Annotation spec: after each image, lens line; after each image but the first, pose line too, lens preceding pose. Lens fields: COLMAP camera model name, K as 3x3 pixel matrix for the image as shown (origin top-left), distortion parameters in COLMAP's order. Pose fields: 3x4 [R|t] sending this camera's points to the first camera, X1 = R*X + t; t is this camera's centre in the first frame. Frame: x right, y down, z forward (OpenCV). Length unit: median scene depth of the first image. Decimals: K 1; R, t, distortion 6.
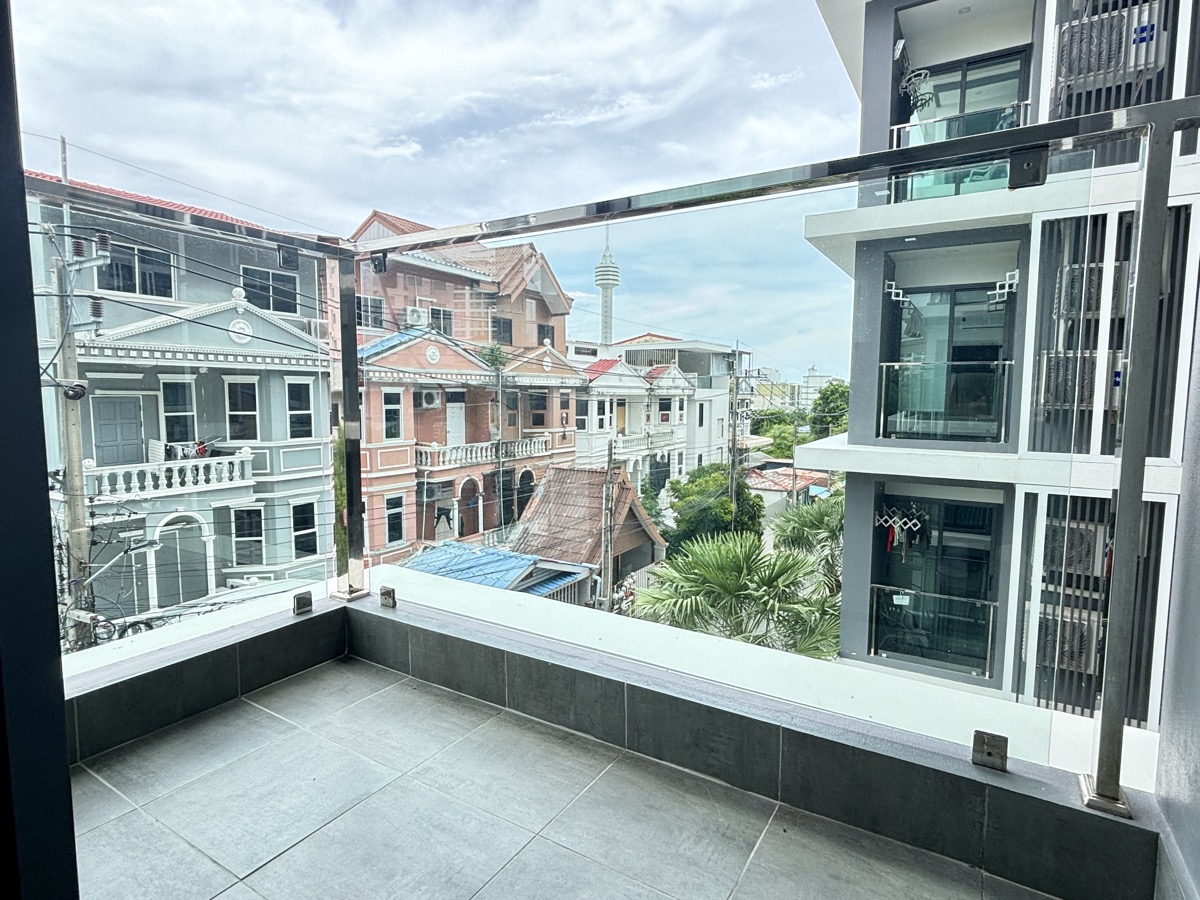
lens RADIAL K [[656.5, 0, 612.4], [0, 656.5, 465.8], [0, 0, 1]] dist [0.002486, -0.003603]
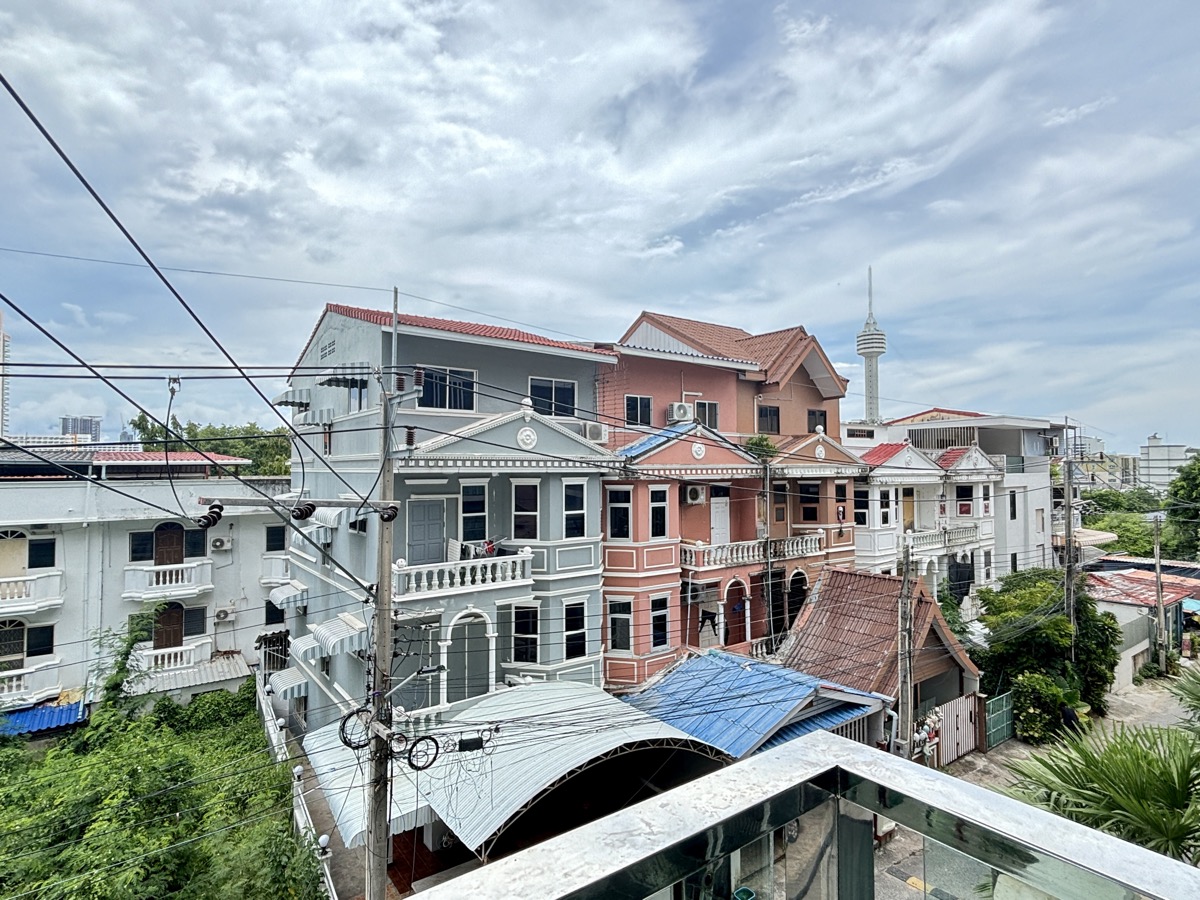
lens RADIAL K [[628.7, 0, 597.6], [0, 628.7, 446.8], [0, 0, 1]] dist [-0.001712, -0.000286]
pose [[0.920839, -0.019546, -0.389452, -0.044768], [-0.029195, 0.992484, -0.118842, -0.051023], [0.388847, 0.120805, 0.913348, 0.080778]]
